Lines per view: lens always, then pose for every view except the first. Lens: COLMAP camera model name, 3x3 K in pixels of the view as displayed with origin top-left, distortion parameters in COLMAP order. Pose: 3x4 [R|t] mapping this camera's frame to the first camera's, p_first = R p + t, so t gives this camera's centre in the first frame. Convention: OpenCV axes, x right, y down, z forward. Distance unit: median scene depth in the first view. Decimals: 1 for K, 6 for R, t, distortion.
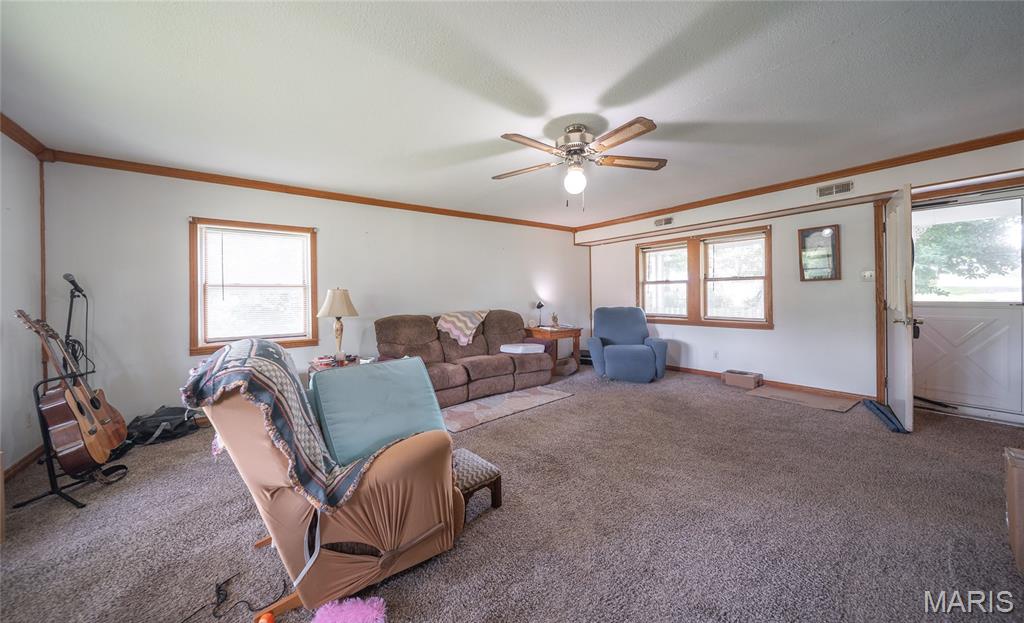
lens RADIAL K [[358.7, 0, 516.1], [0, 358.7, 297.3], [0, 0, 1]] dist [0.000144, 0.000004]
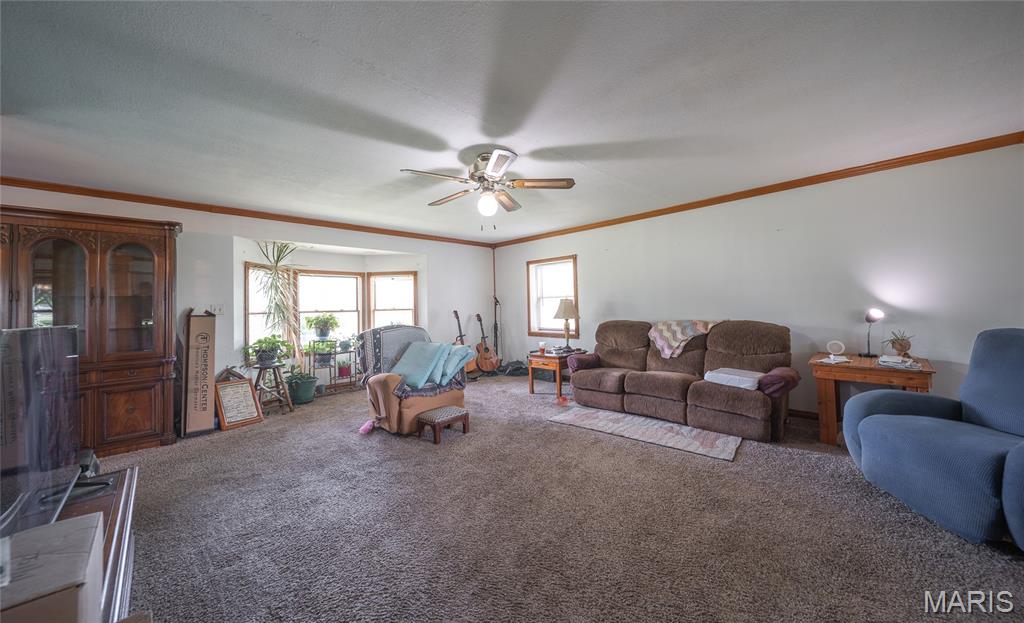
lens RADIAL K [[358.7, 0, 516.1], [0, 358.7, 297.3], [0, 0, 1]] dist [0.000144, 0.000004]
pose [[0.123554, -0.009338, -0.992294, 0.788184], [0.021011, 0.999756, -0.006792, -0.021575], [0.992115, -0.020010, 0.123720, 0.587322]]
